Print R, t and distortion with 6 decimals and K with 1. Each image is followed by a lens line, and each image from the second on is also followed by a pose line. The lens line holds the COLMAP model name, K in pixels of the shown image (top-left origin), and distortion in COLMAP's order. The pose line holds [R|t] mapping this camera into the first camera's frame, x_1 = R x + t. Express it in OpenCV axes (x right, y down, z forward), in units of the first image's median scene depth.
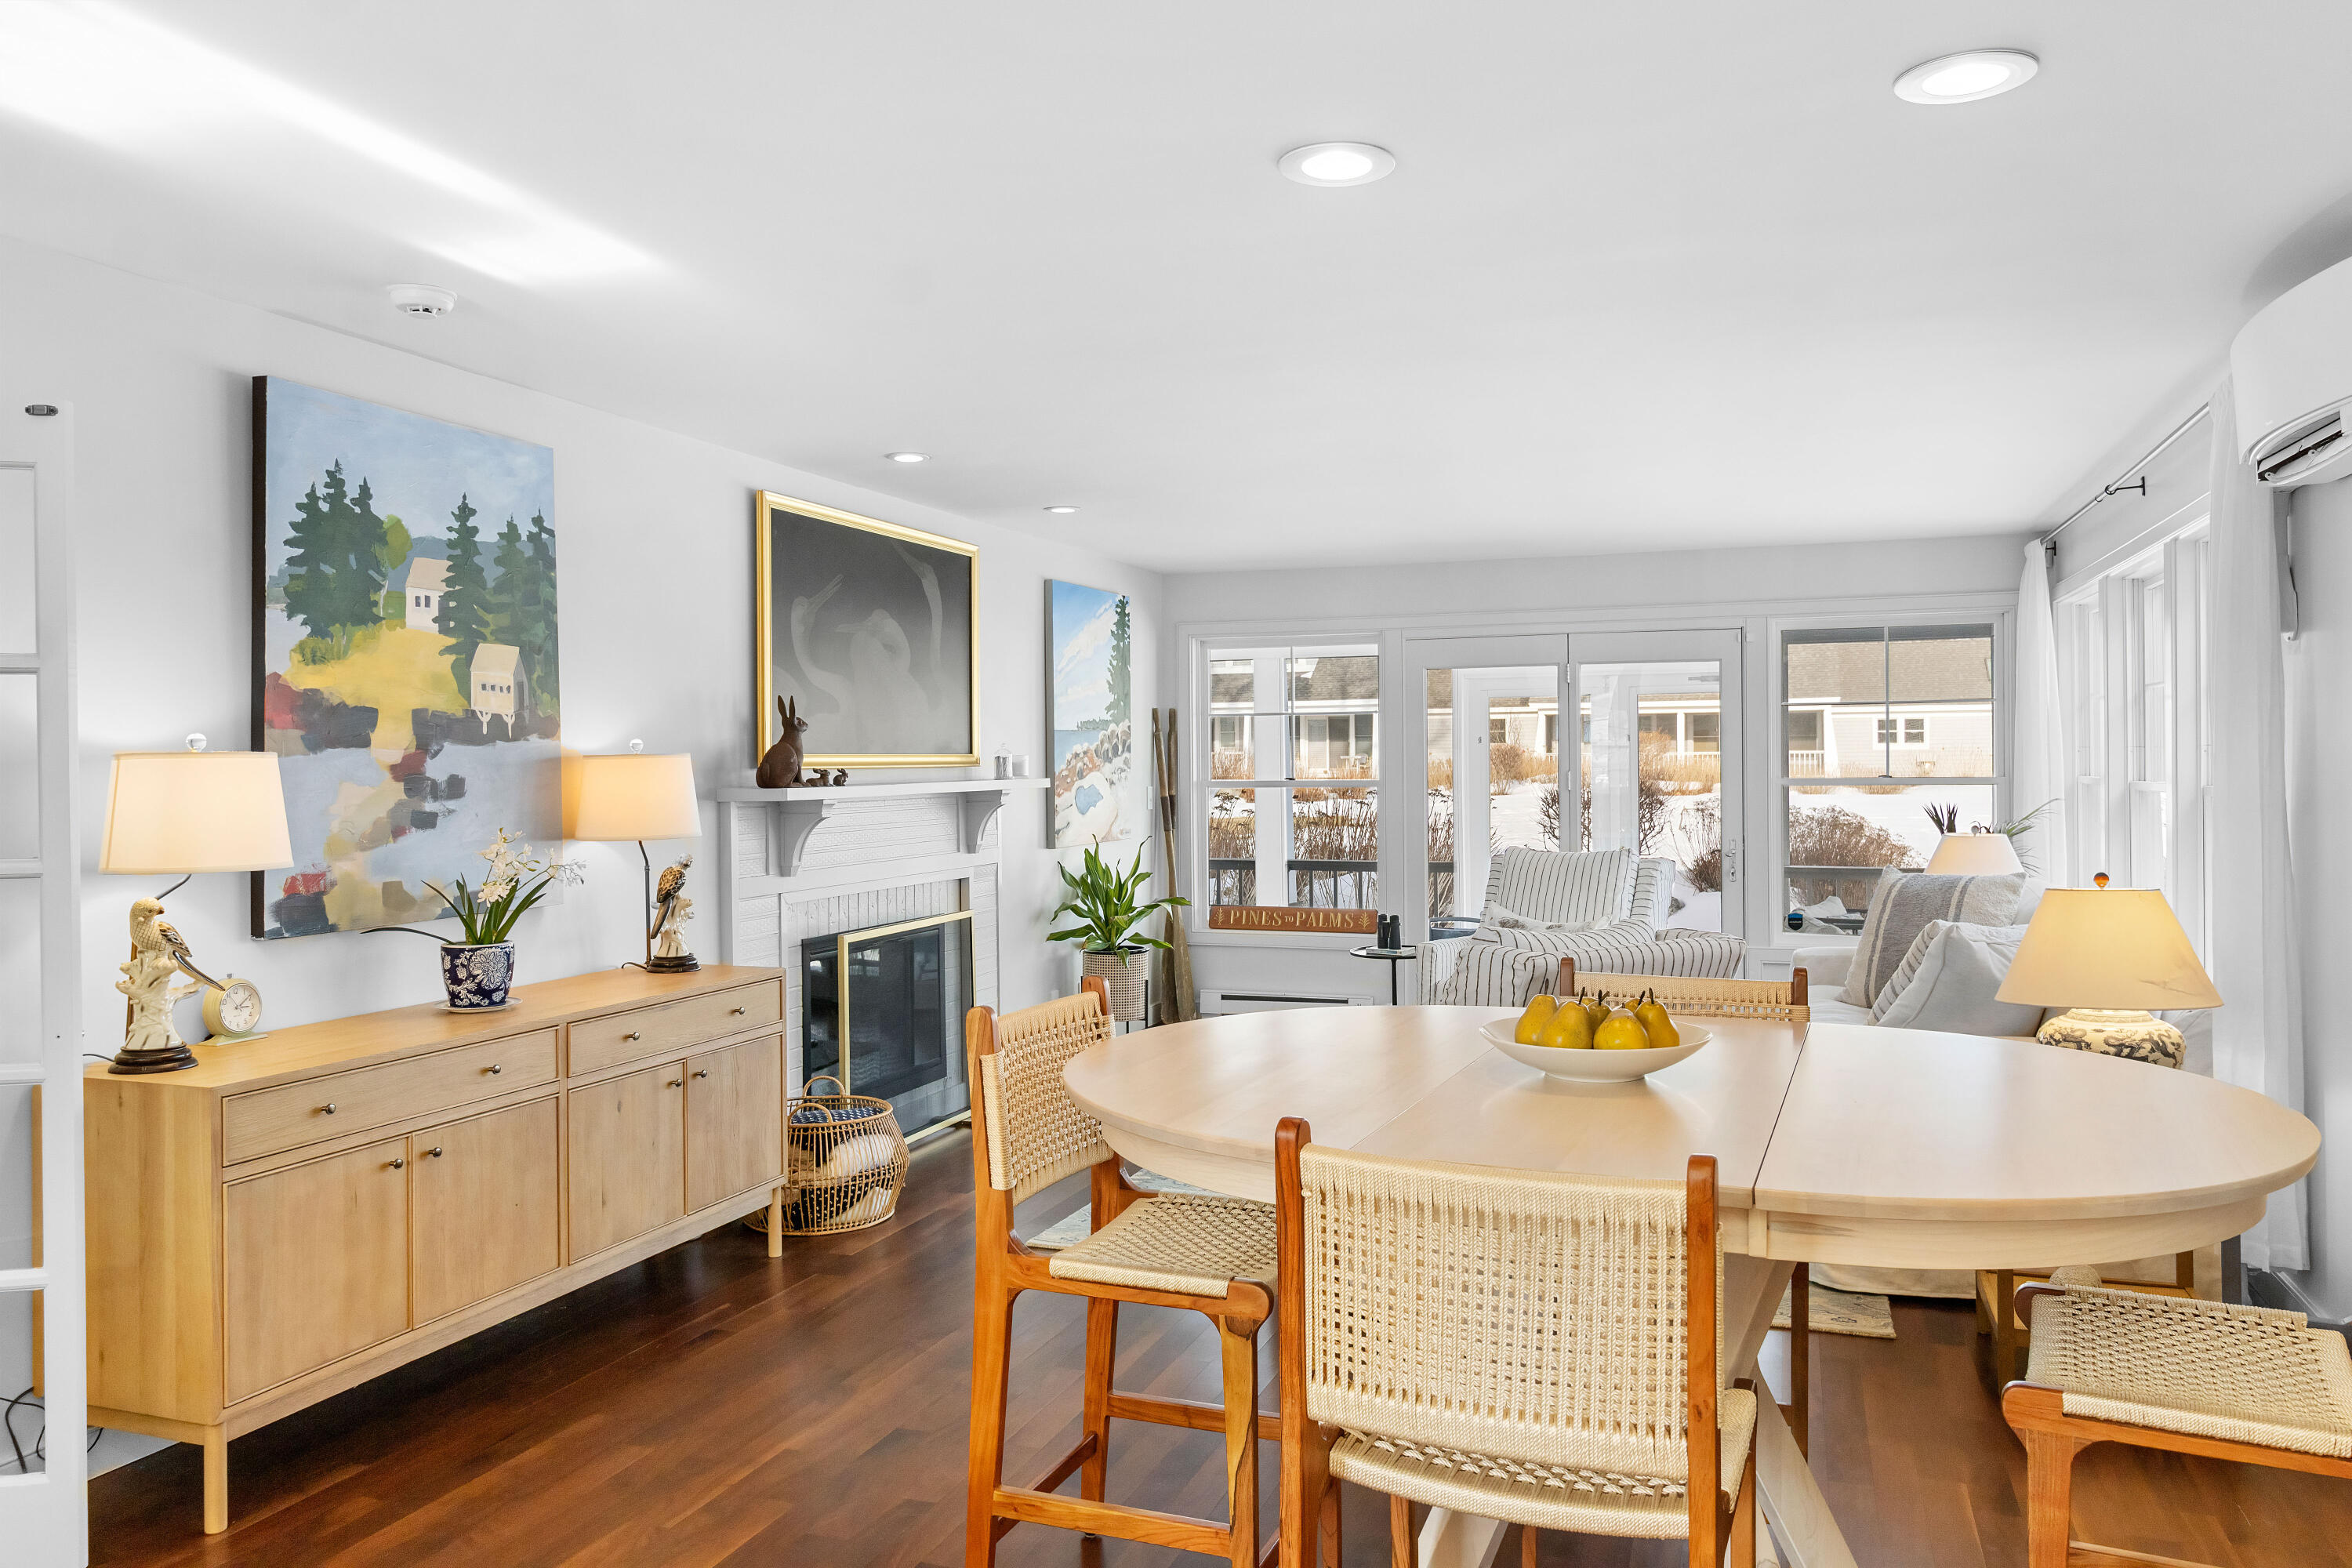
lens RADIAL K [[1681.9, 0, 1204.0], [0, 1681.9, 764.5], [0, 0, 1]] dist [0.001868, -0.009582]
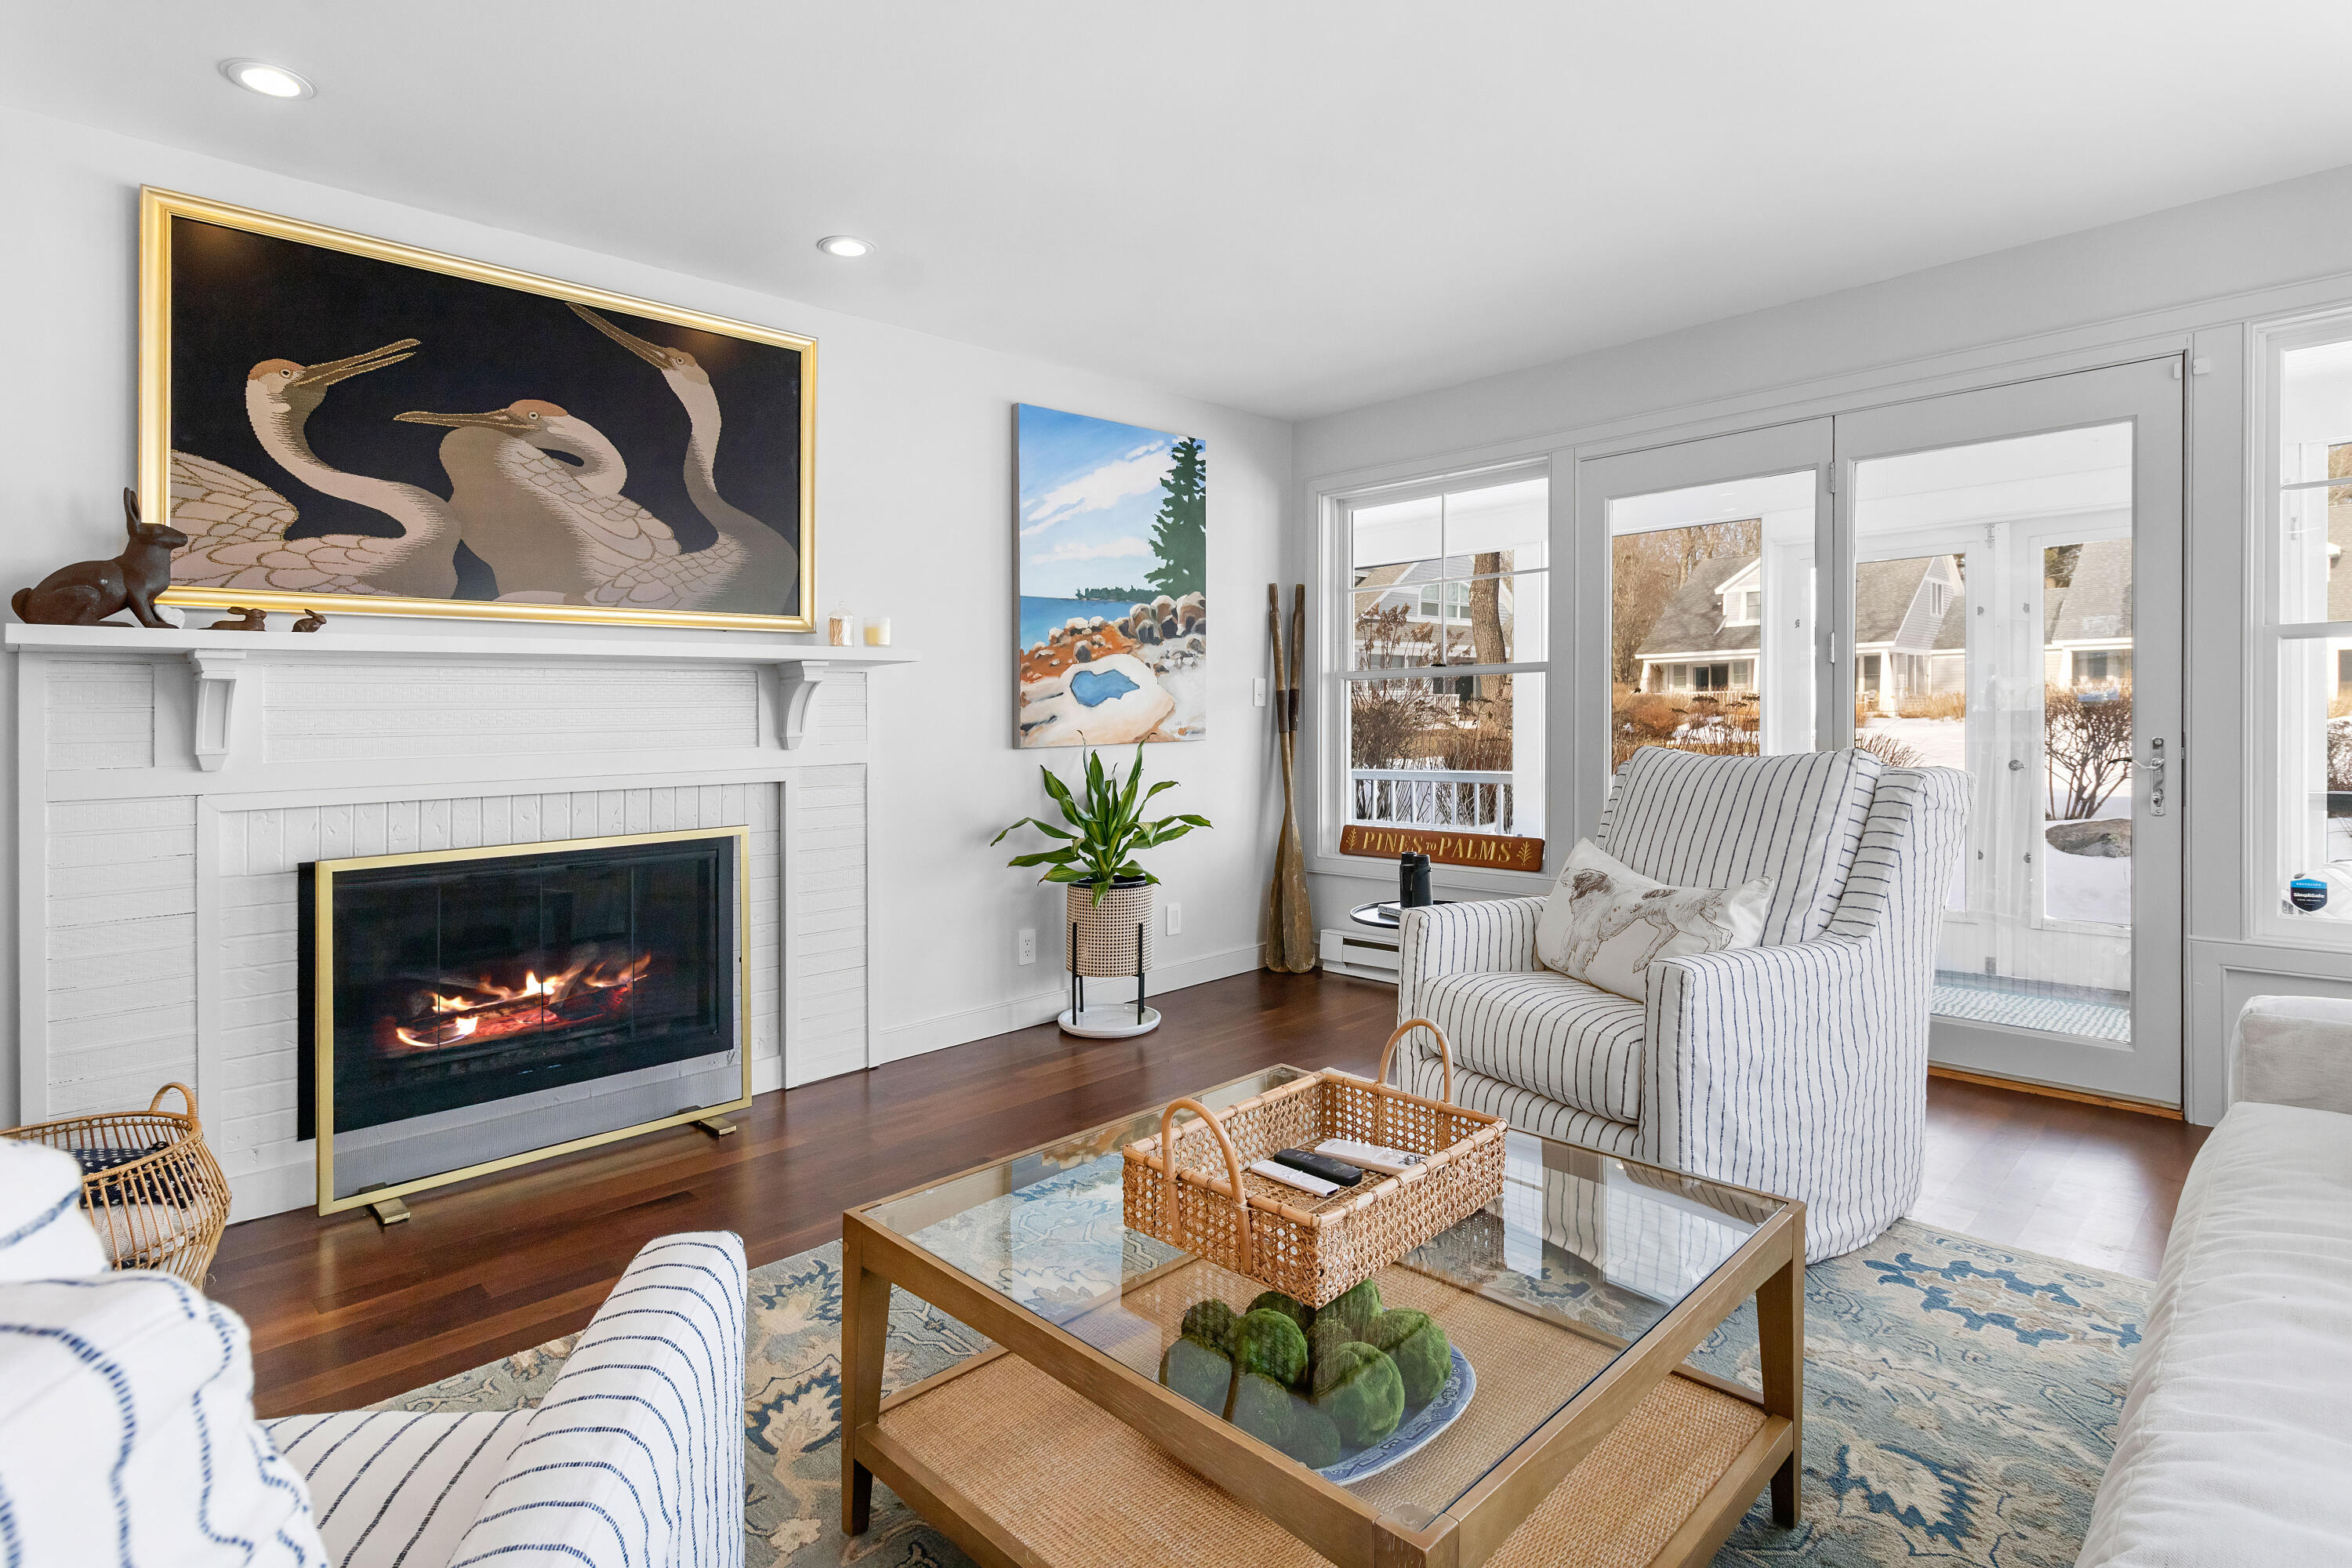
lens RADIAL K [[1119.4, 0, 1180.6], [0, 1119.4, 715.8], [0, 0, 1]] dist [-0.005211, -0.000759]
pose [[0.886083, 0.005971, -0.463489, 0.206695], [-0.000535, 0.999930, 0.011858, 0.027422], [0.463527, -0.010259, 0.886023, 0.543177]]
